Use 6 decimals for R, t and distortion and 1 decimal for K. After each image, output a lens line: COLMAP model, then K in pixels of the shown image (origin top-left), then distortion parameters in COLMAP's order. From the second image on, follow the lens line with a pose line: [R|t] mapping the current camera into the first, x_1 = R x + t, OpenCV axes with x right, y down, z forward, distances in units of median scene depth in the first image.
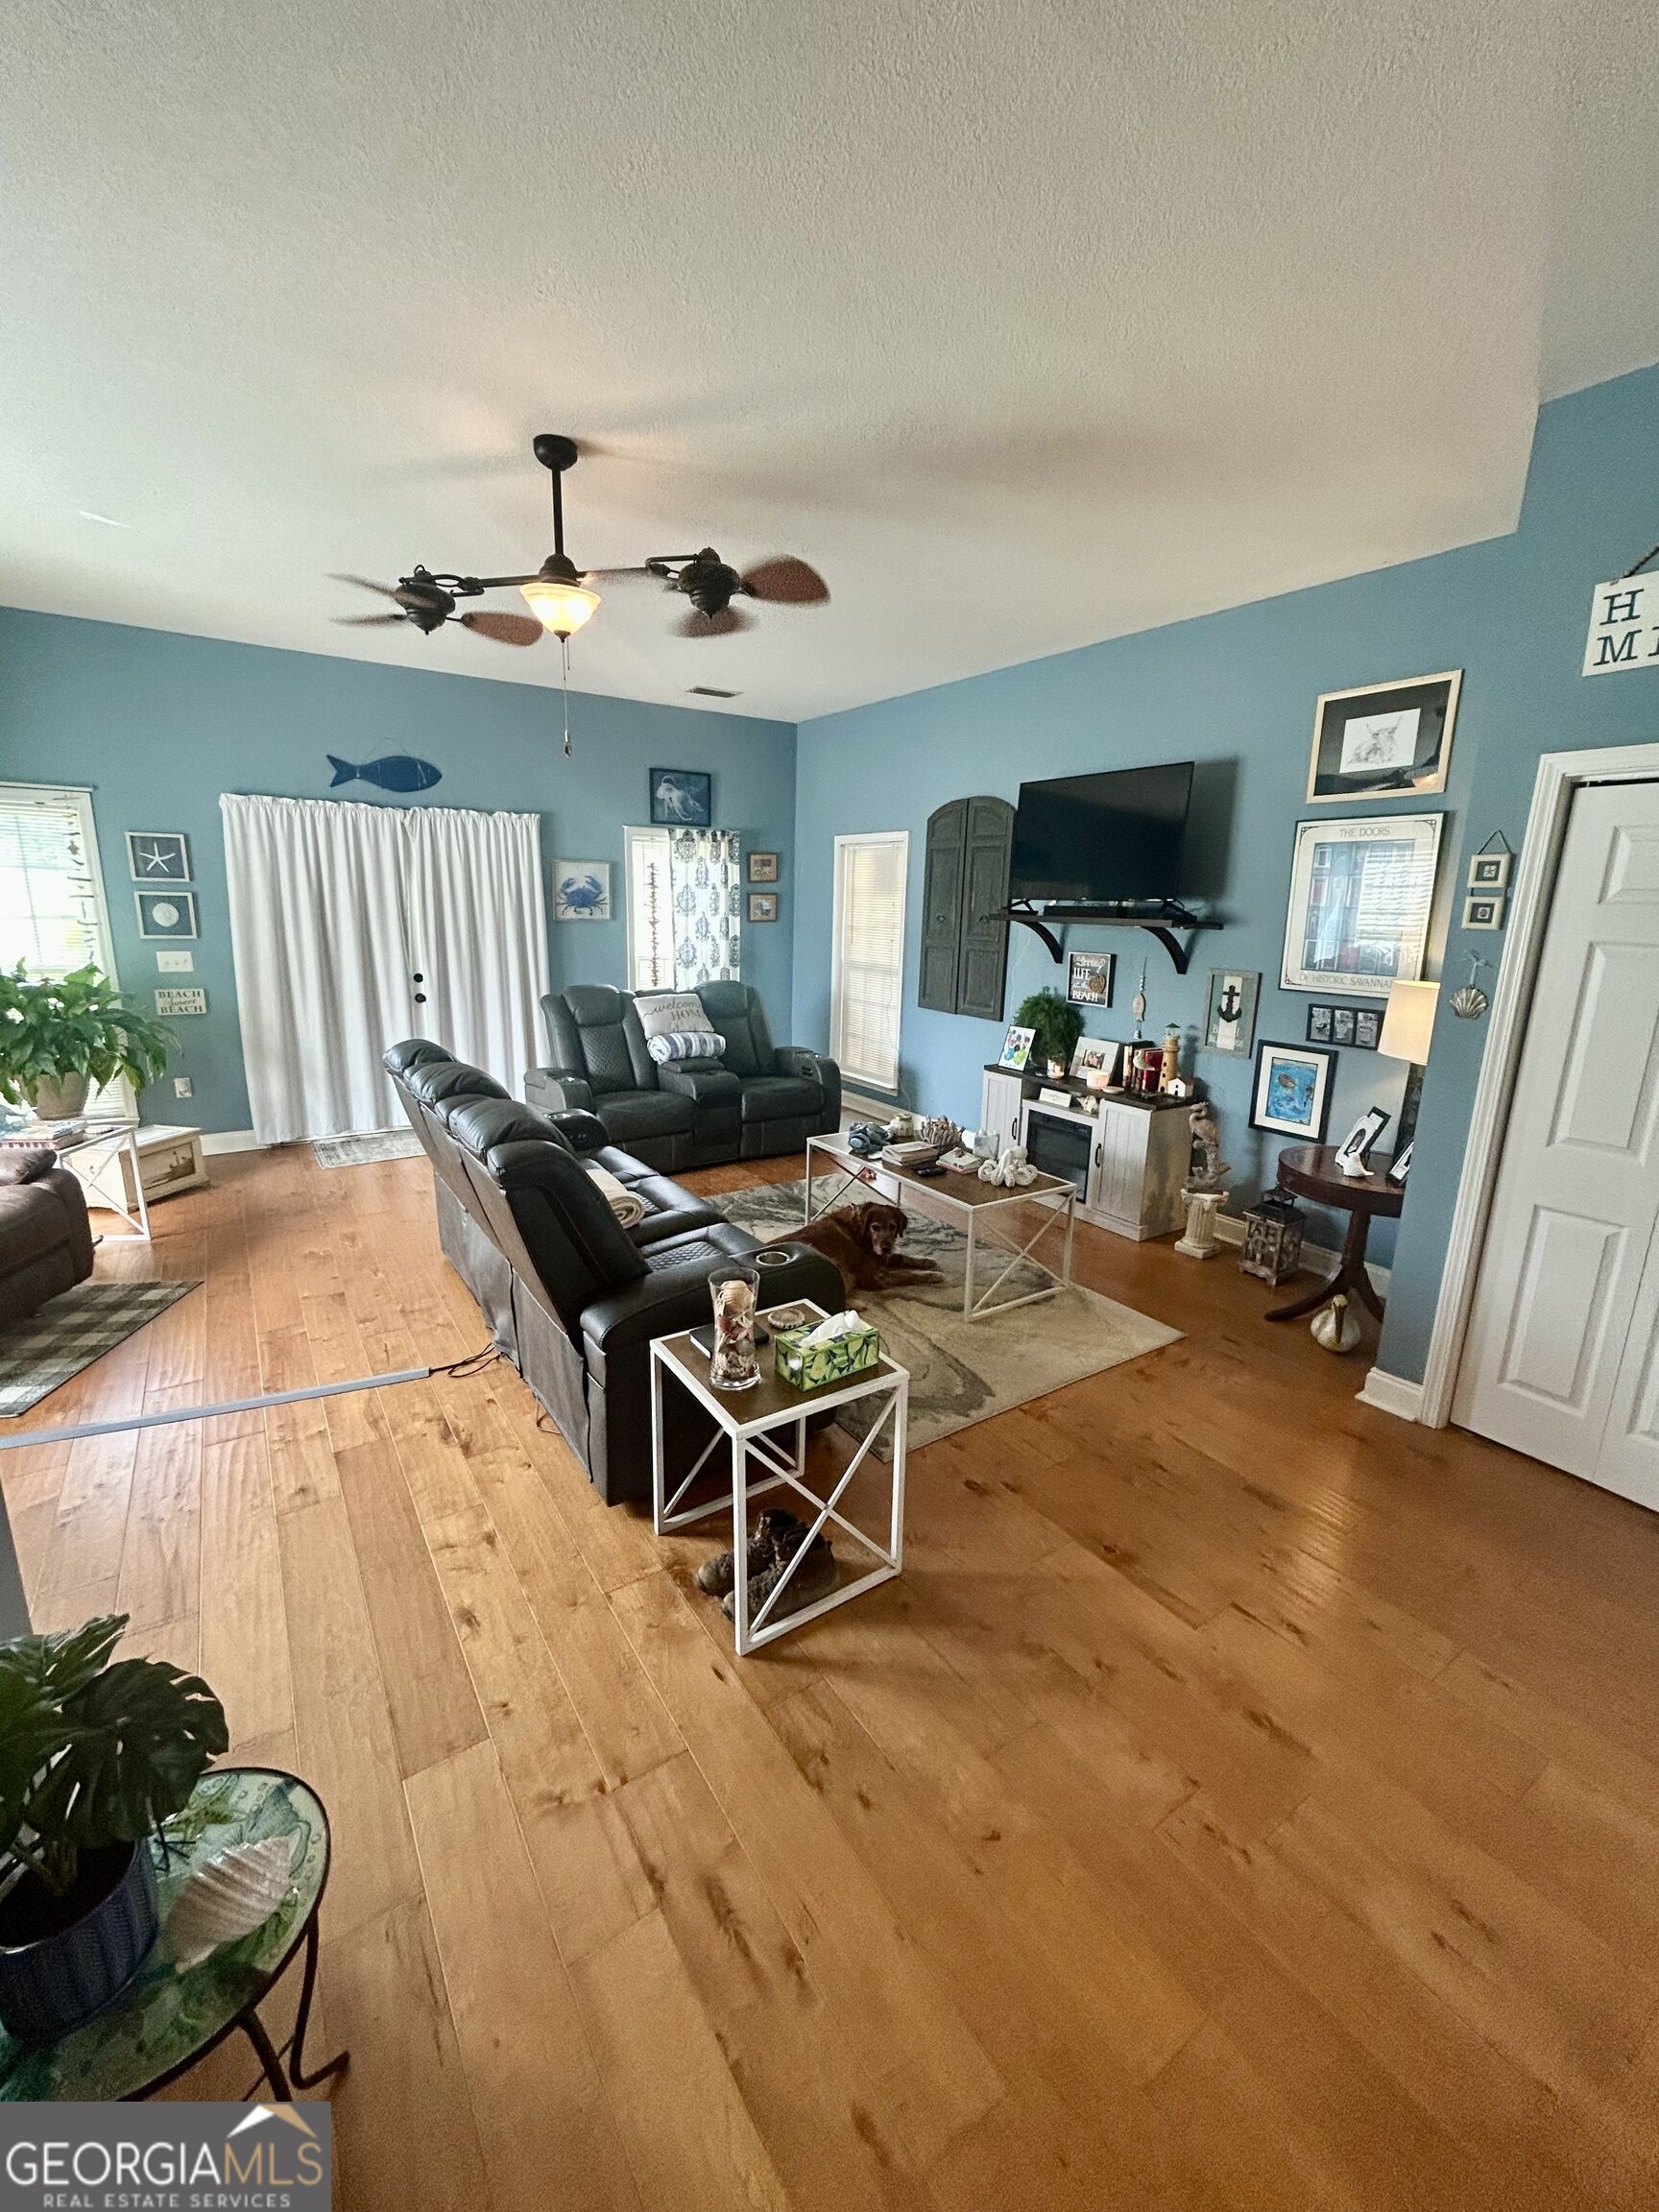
lens RADIAL K [[894.3, 0, 826.6], [0, 894.3, 1095.8], [0, 0, 1]] dist [-0.002257, 0.000417]
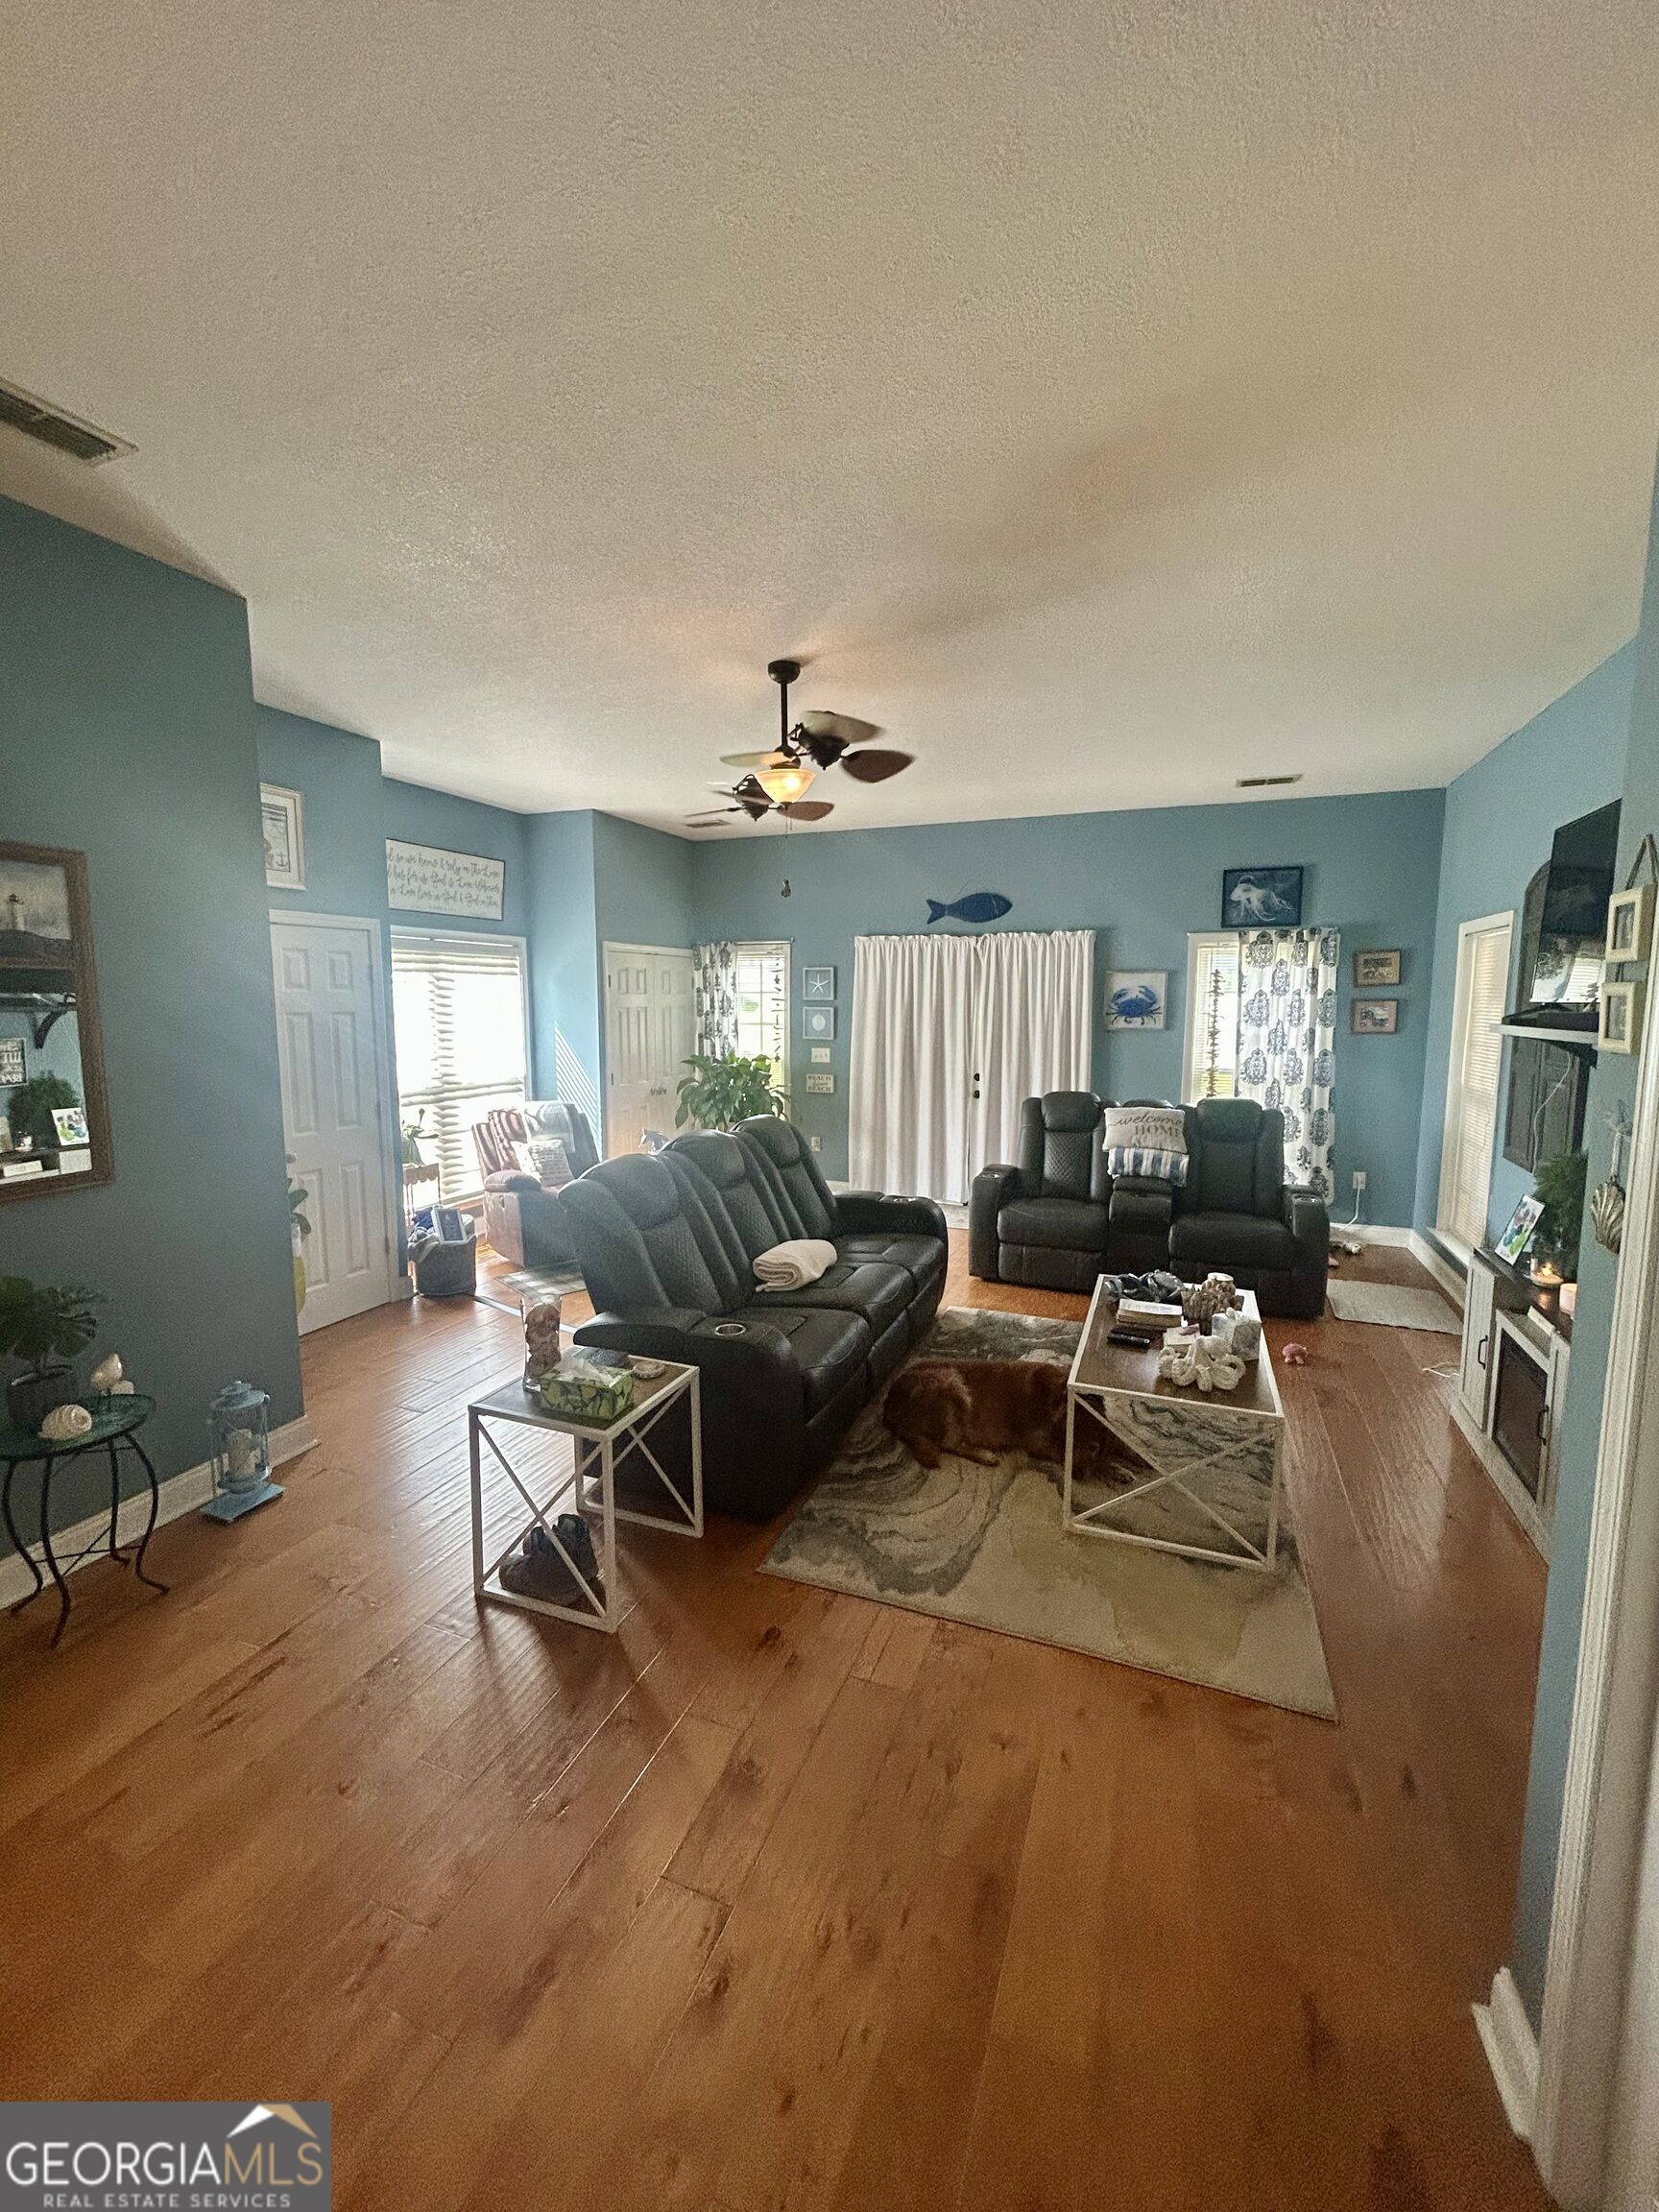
lens RADIAL K [[895.4, 0, 830.4], [0, 895.4, 1093.7], [0, 0, 1]] dist [-0.001952, 0.000179]
pose [[0.566365, 0.067383, -0.821396, 0.367651], [-0.168965, 0.984975, -0.035702, -0.034732], [0.806649, 0.159007, 0.569241, 0.178291]]
